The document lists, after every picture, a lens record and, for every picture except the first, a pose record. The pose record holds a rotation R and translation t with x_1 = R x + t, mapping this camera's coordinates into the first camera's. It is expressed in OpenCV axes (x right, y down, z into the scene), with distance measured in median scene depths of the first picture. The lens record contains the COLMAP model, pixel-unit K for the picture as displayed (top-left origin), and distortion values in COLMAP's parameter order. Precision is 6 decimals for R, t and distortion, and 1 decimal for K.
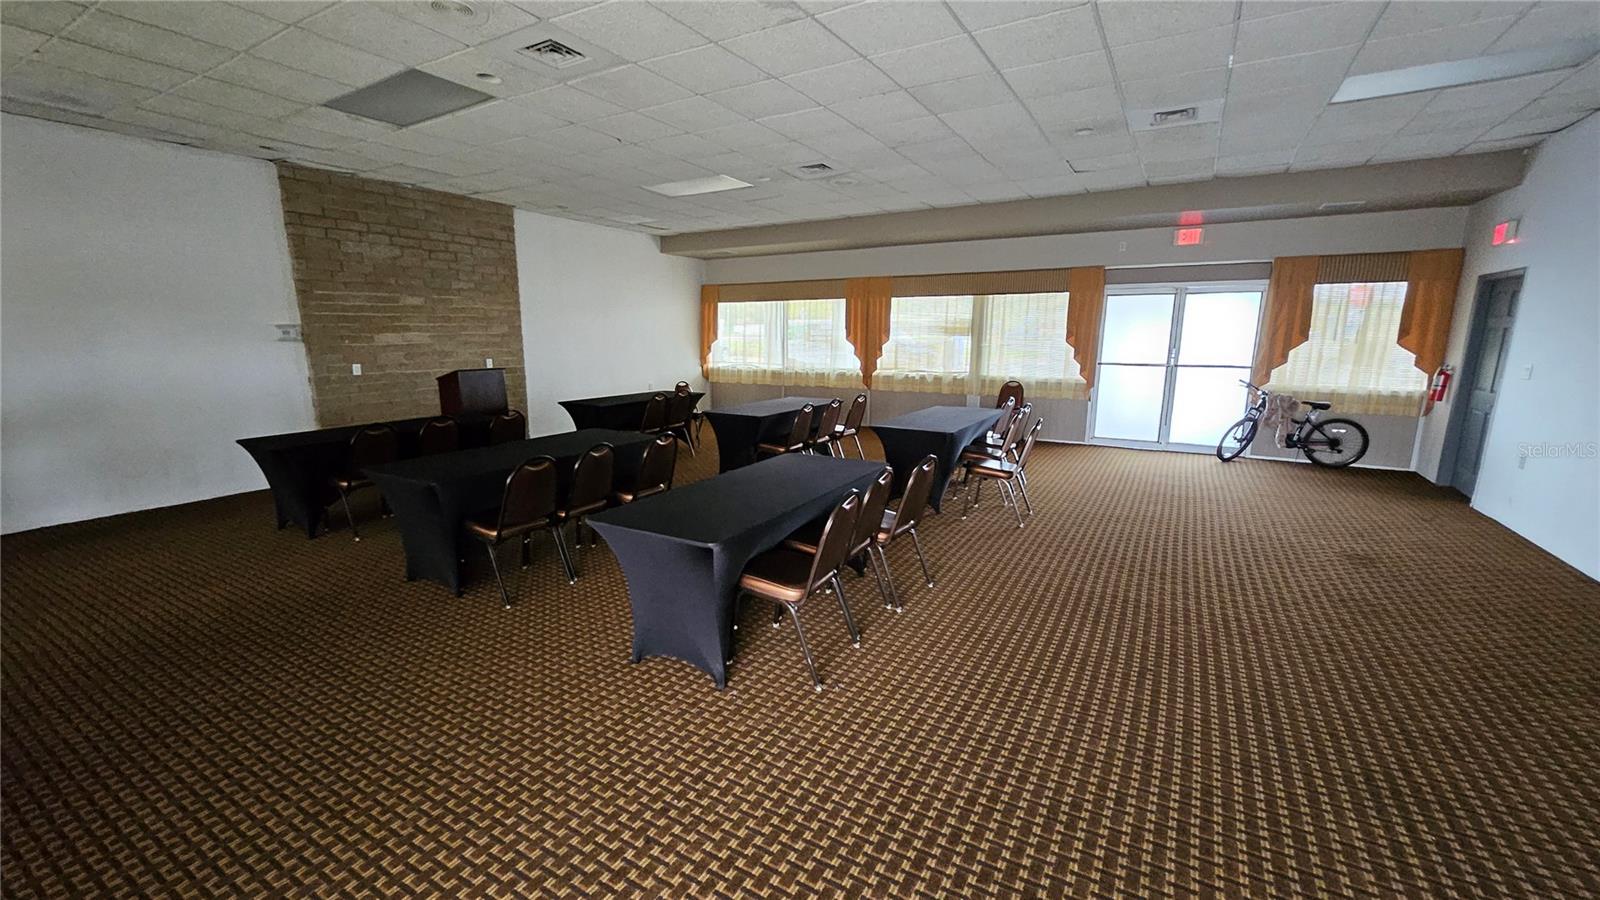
lens RADIAL K [[631.8, 0, 798.5], [0, 631.8, 458.5], [0, 0, 1]] dist [0.004053, -0.000049]
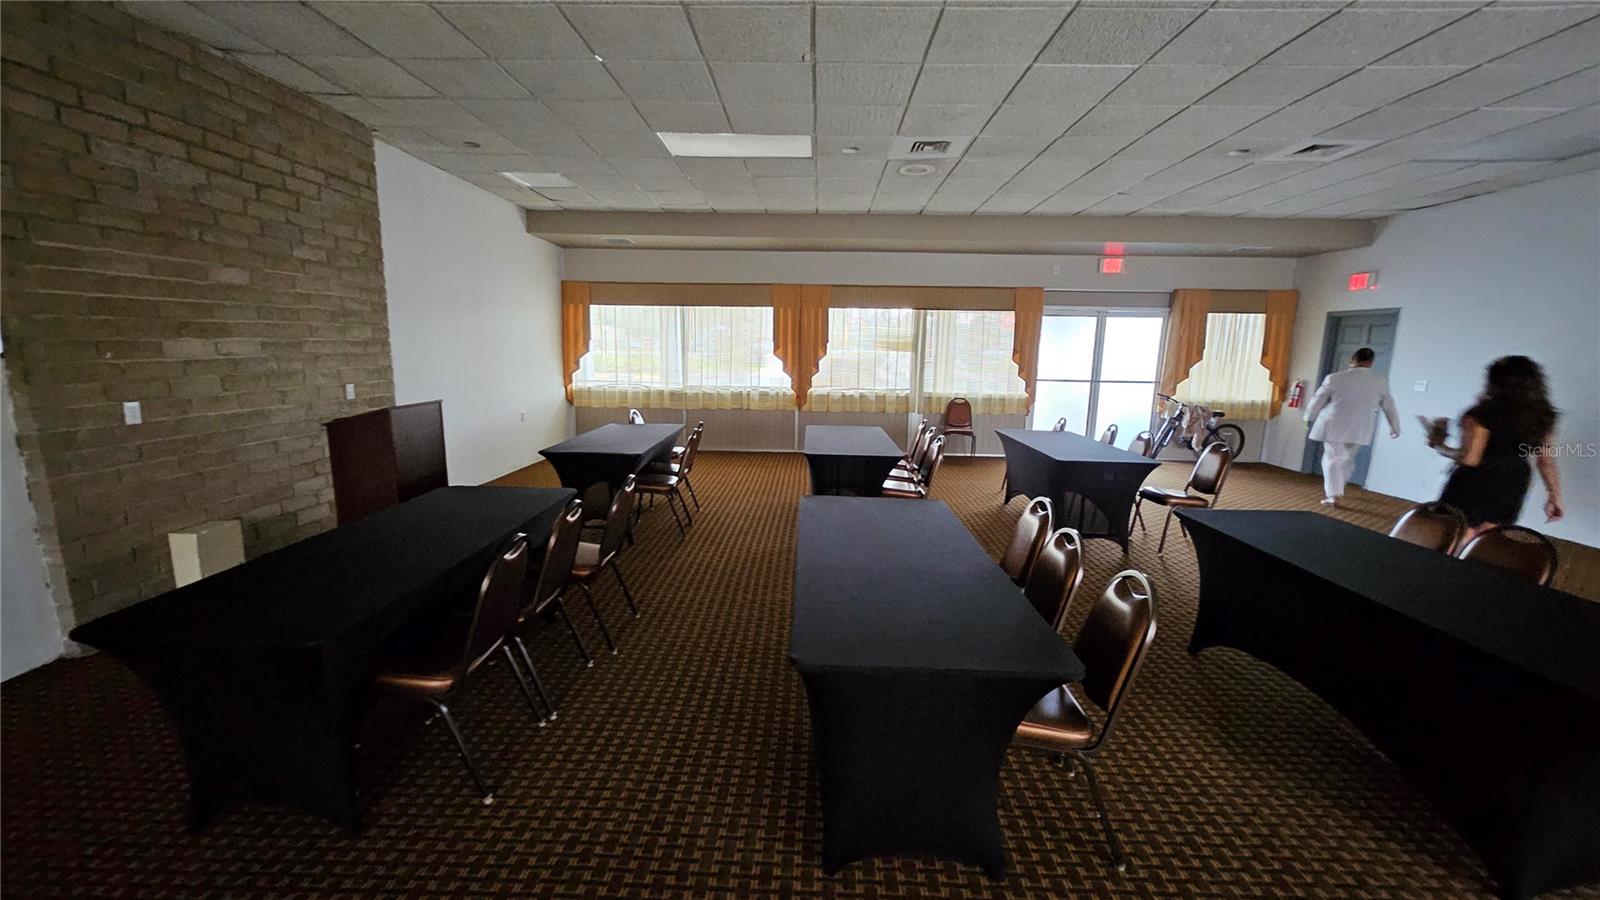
lens RADIAL K [[639.4, 0, 798.4], [0, 639.4, 455.0], [0, 0, 1]] dist [-0.000391, 0.000109]
pose [[0.874482, -0.067262, 0.480371, -0.399918], [0.079201, 0.996848, -0.004600, -0.054755], [-0.478548, 0.042068, 0.877053, 0.278673]]
